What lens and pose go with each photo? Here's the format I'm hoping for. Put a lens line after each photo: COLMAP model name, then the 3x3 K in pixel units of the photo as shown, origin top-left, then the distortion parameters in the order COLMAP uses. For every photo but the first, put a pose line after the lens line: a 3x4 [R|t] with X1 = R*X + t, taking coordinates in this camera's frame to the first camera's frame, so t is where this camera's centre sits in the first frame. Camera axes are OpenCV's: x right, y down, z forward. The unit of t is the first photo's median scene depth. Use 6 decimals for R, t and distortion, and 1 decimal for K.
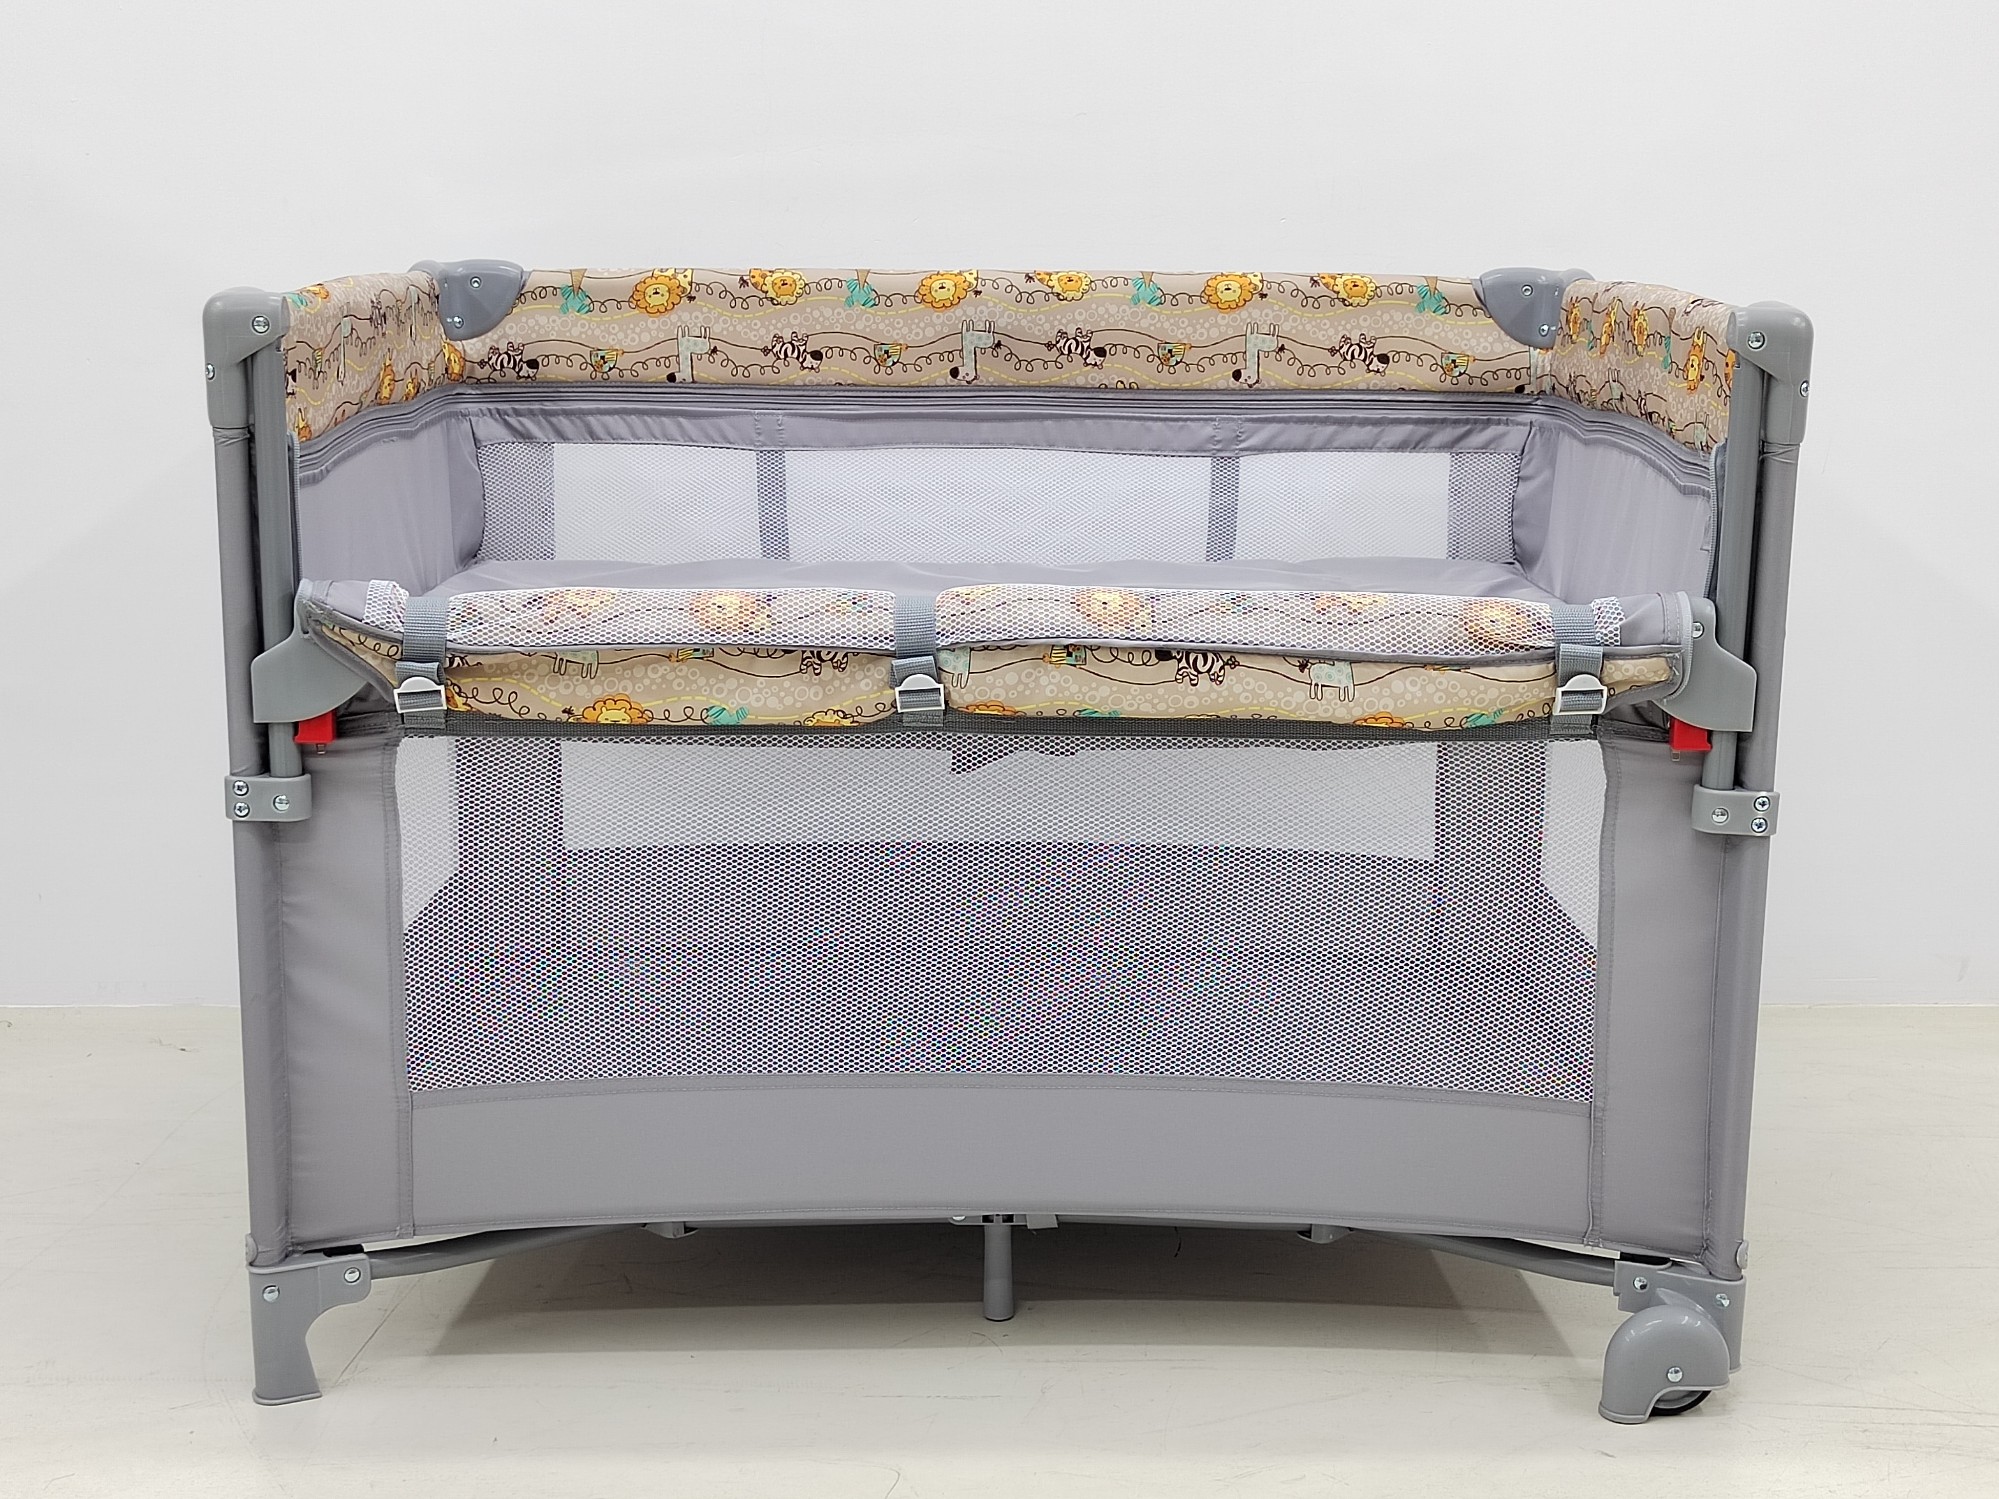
lens RADIAL K [[2673.9, 0, 1006.0], [0, 2673.9, 732.7], [0, 0, 1]] dist [0.028982, 0.000000]
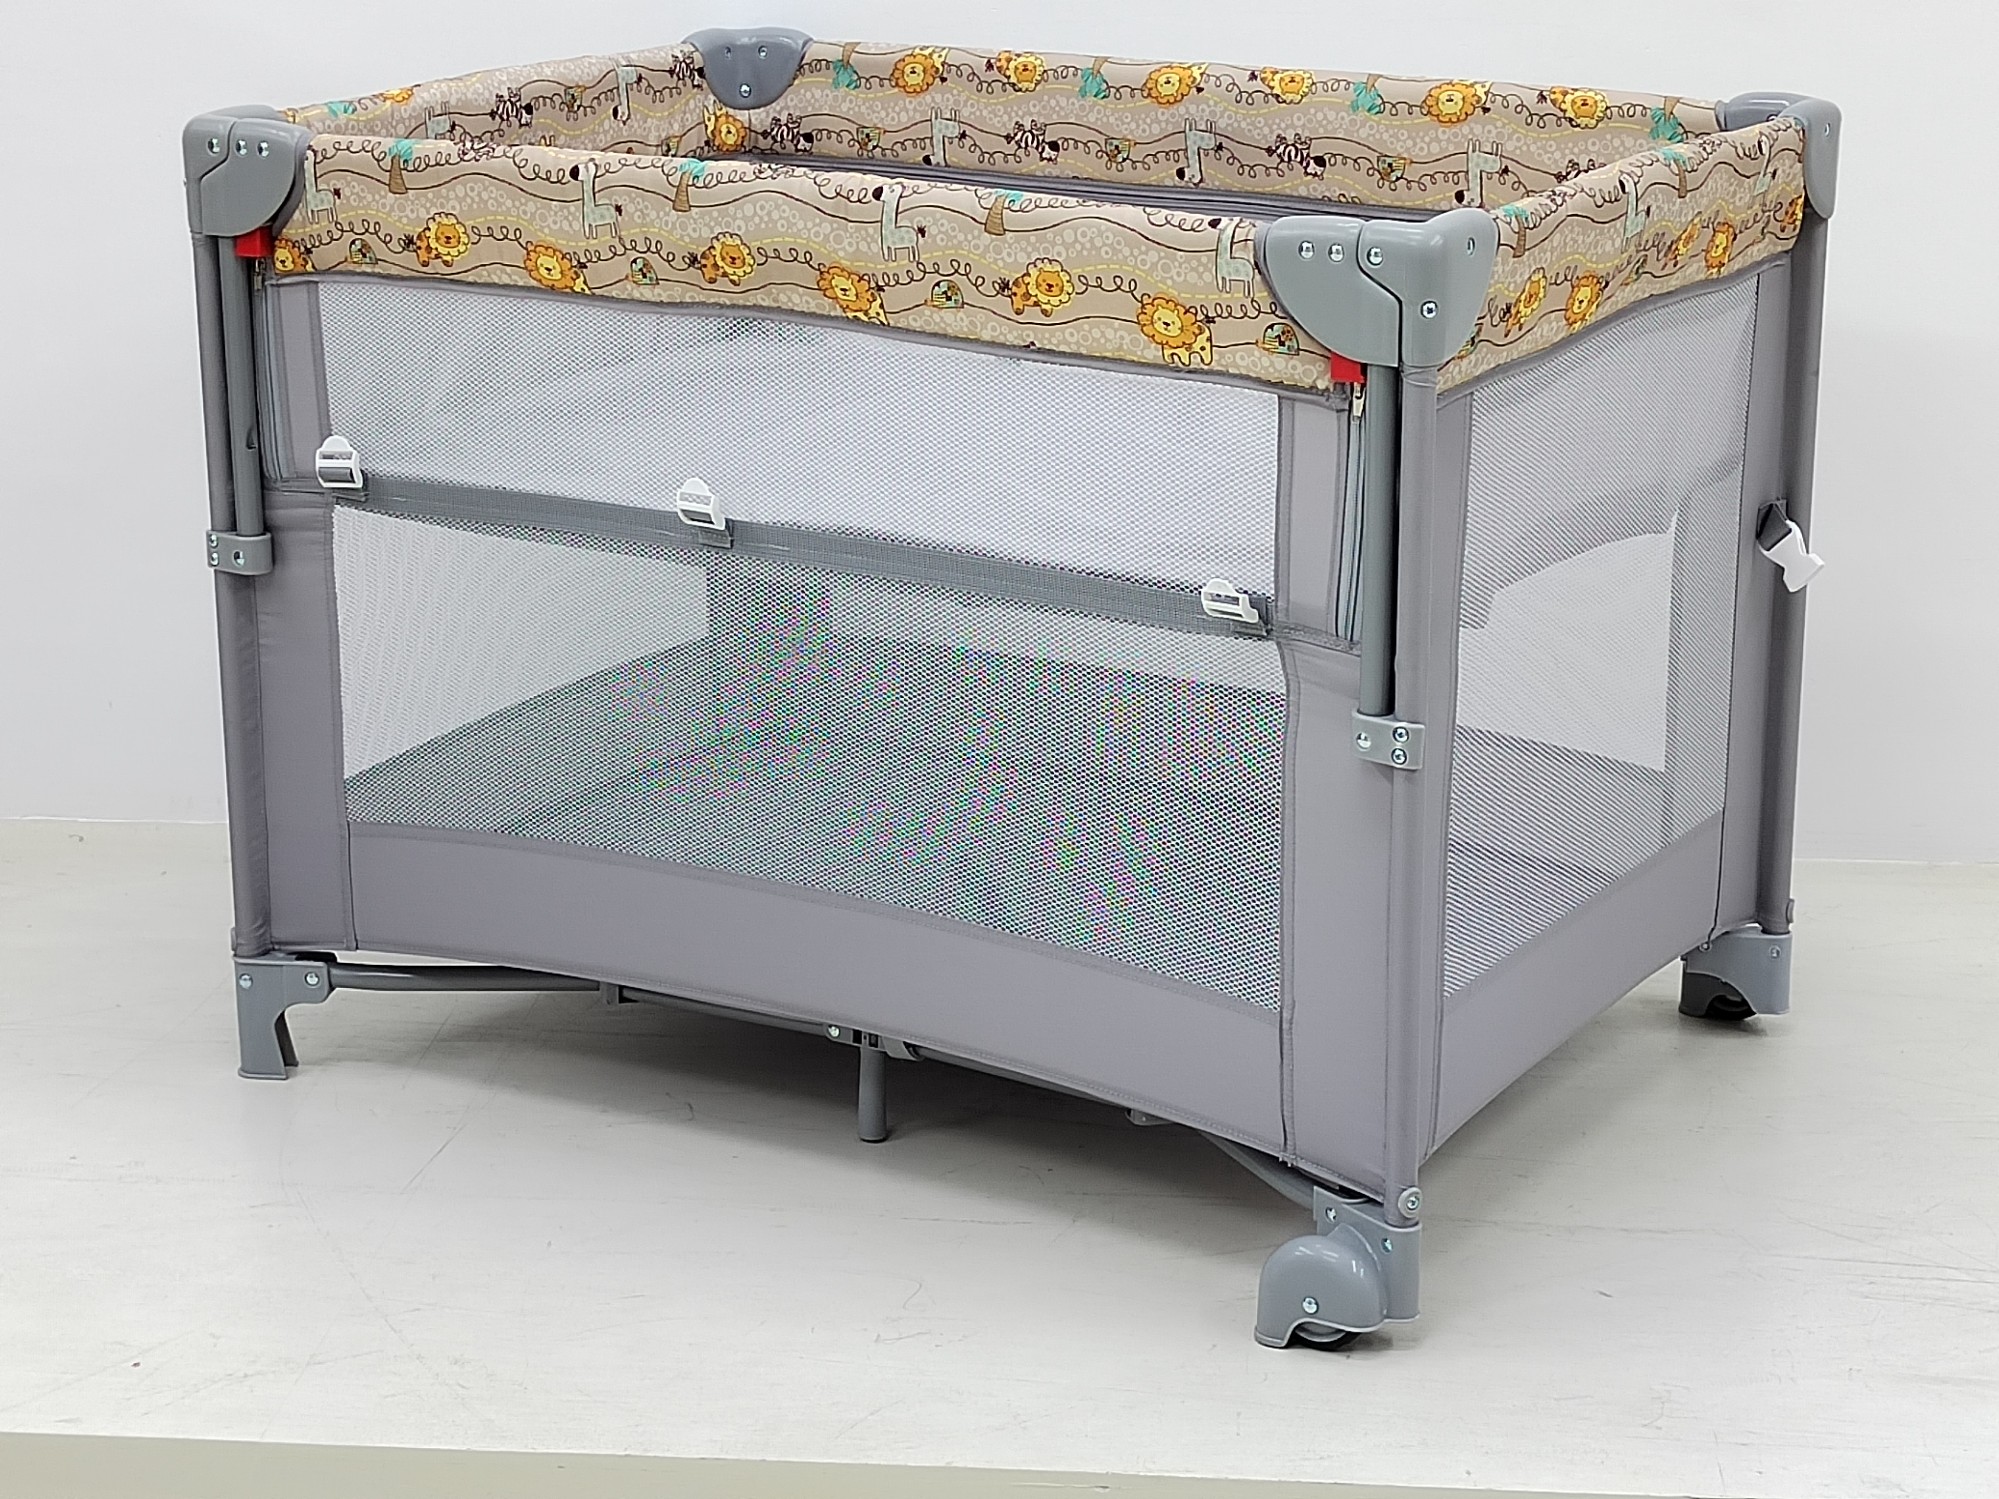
lens RADIAL K [[3883.3, 0, 990.4], [0, 3883.3, 770.1], [0, 0, 1]] dist [0.039458, 0.000000]
pose [[0.847809, 0.142924, -0.510678, 0.645365], [-0.097007, 0.988546, 0.115618, -0.080148], [0.521353, -0.048482, 0.851963, -0.192874]]
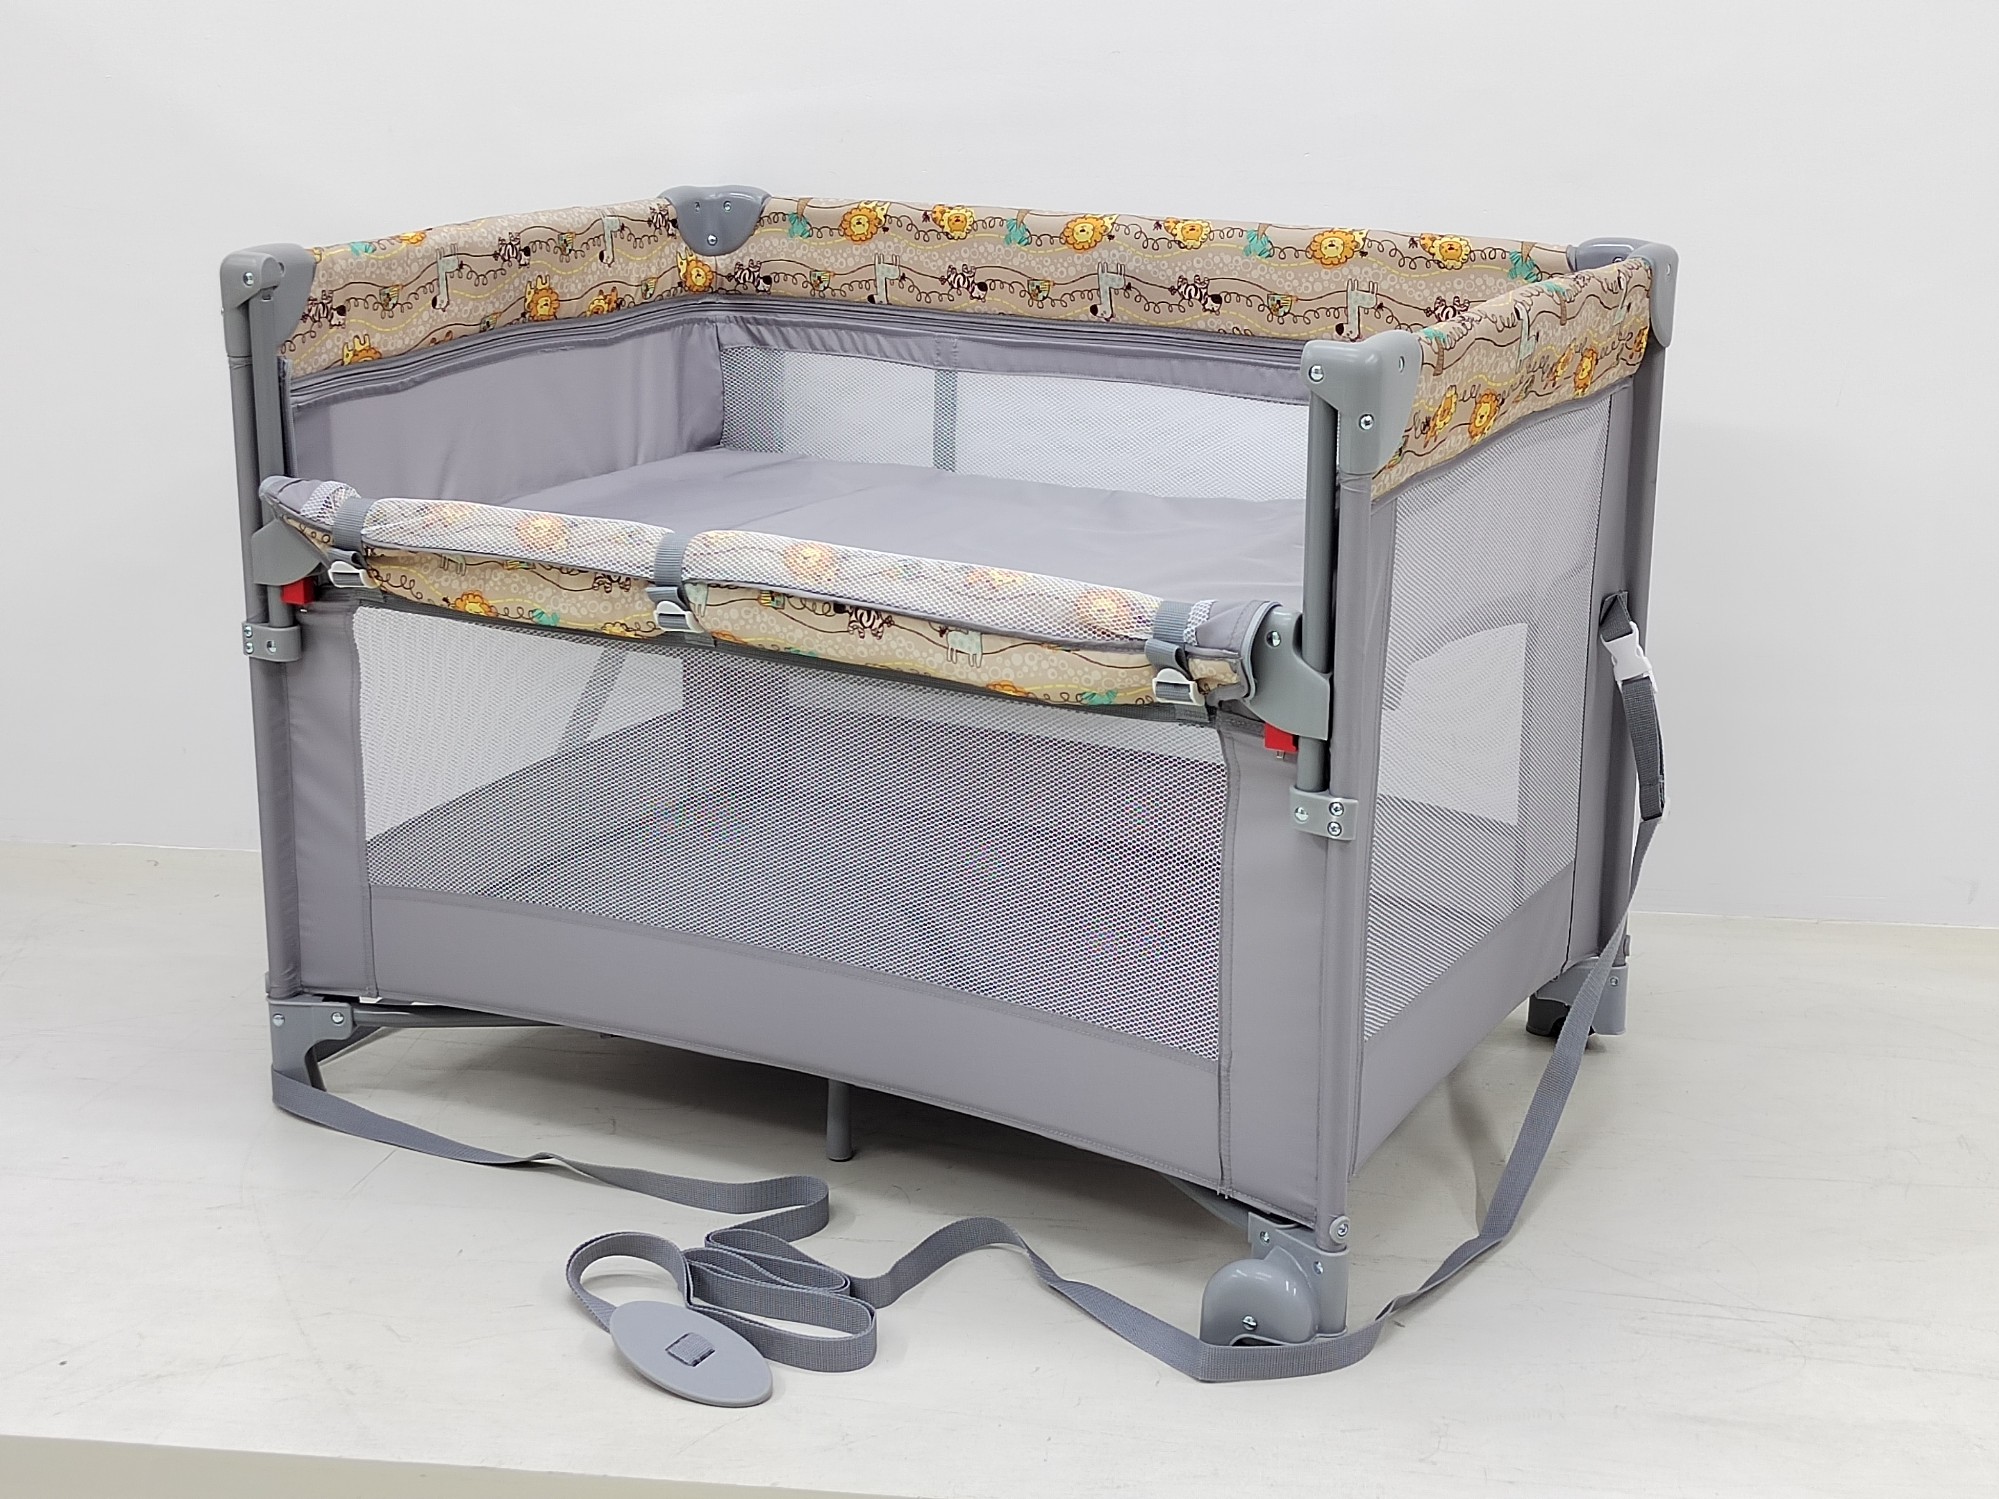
lens RADIAL K [[2920.6, 0, 986.3], [0, 2920.6, 743.0], [0, 0, 1]] dist [0.015297, 0.000000]
pose [[0.870990, 0.131412, -0.473399, 0.522716], [-0.096461, 0.990550, 0.097494, -0.073089], [0.481737, -0.039252, 0.875436, -0.052599]]
